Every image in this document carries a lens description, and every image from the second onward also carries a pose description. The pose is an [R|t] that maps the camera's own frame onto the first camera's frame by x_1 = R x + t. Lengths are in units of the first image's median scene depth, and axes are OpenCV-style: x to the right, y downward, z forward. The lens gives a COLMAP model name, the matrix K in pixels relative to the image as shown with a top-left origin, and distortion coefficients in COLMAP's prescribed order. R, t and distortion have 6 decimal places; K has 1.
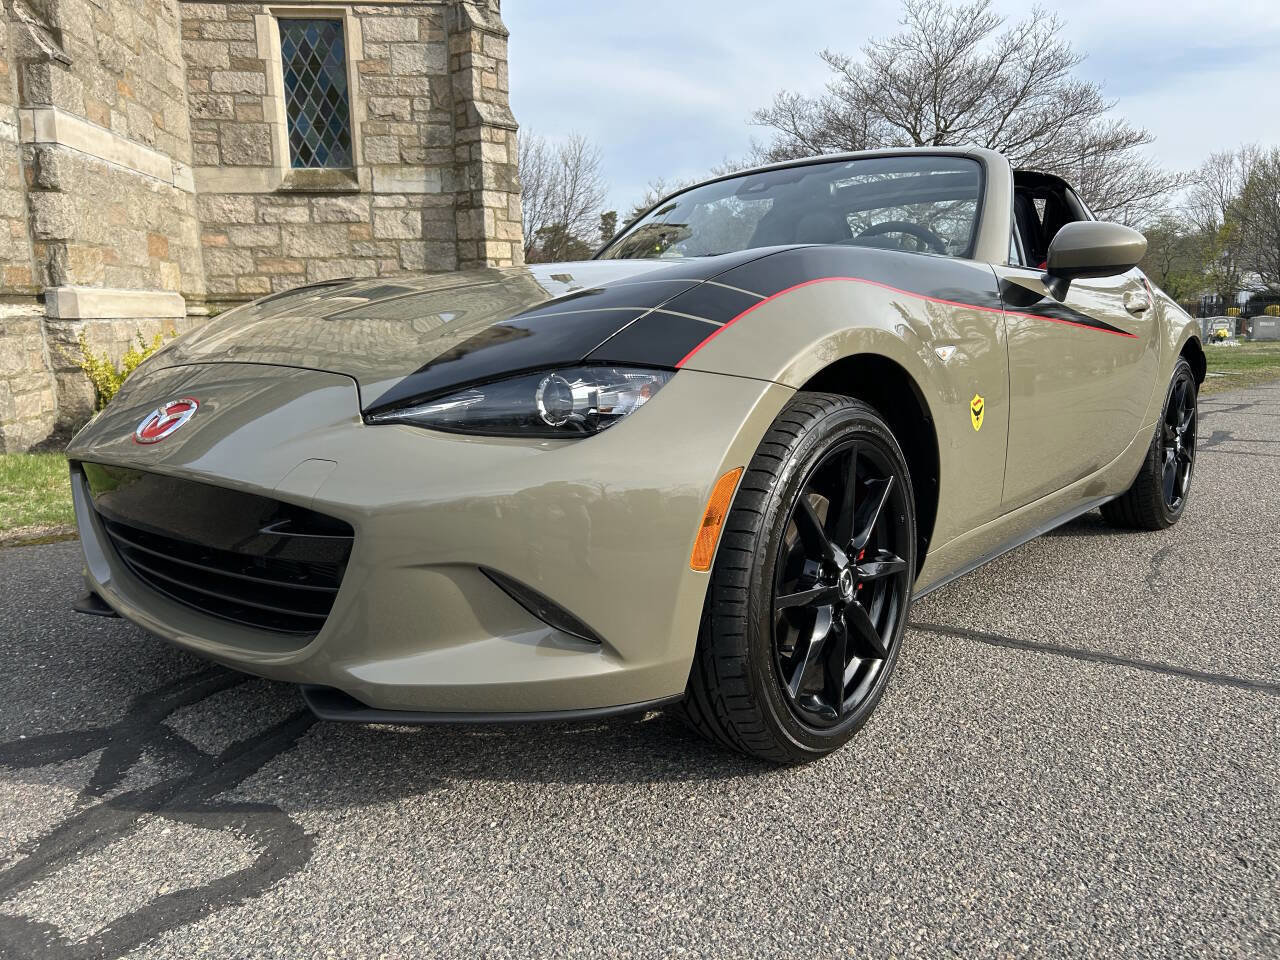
lens RADIAL K [[963.9, 0, 644.2], [0, 963.9, 485.8], [0, 0, 1]] dist [0.041521, -0.041598]
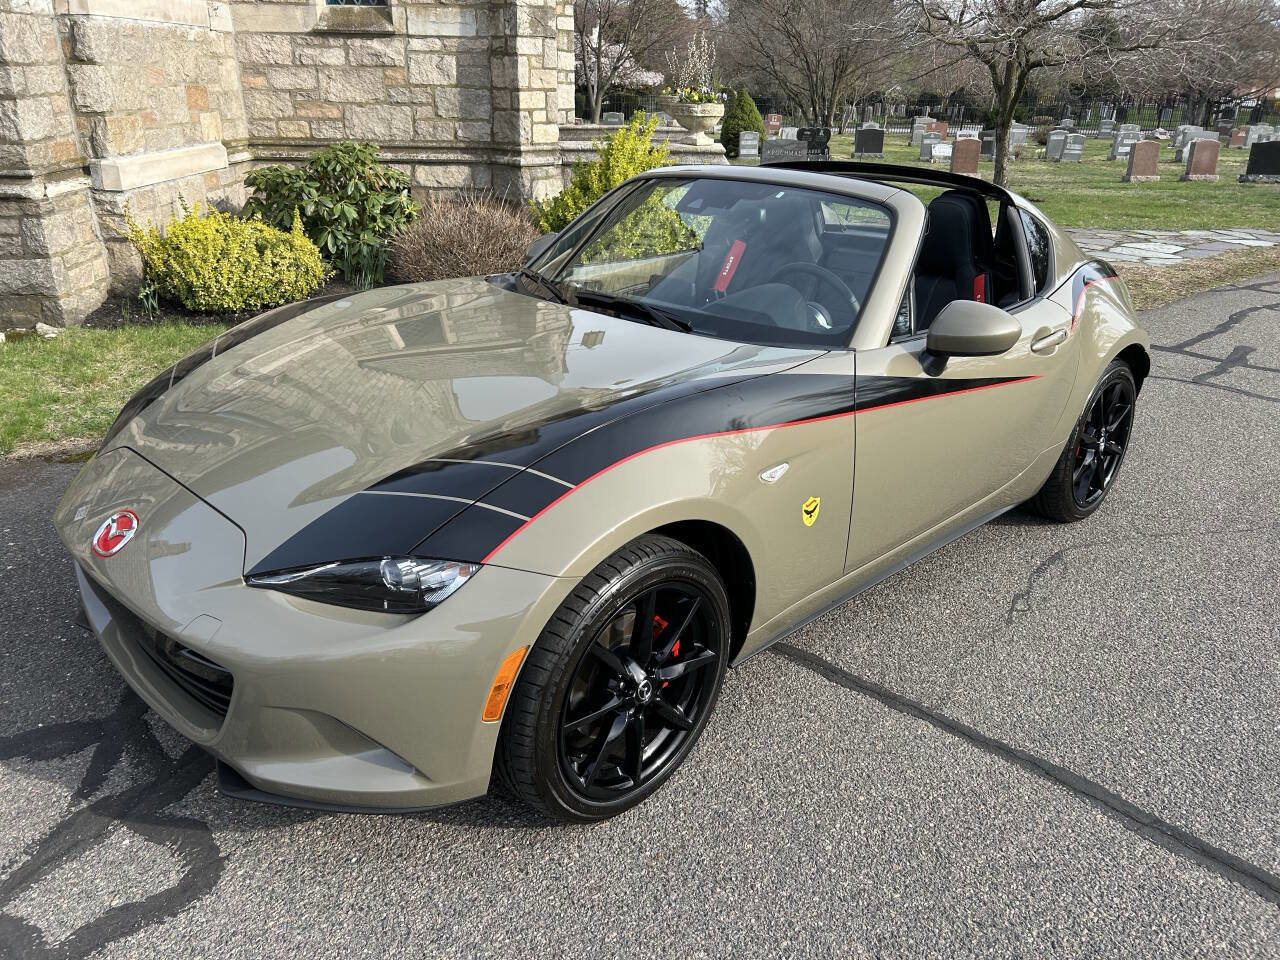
lens RADIAL K [[963.9, 0, 628.6], [0, 963.9, 483.7], [0, 0, 1]] dist [0.041521, -0.041598]
pose [[0.994252, 0.067097, -0.083438, 0.080665], [-0.047203, 0.974155, 0.220894, -0.127819], [0.096103, -0.215685, 0.971722, -0.046651]]
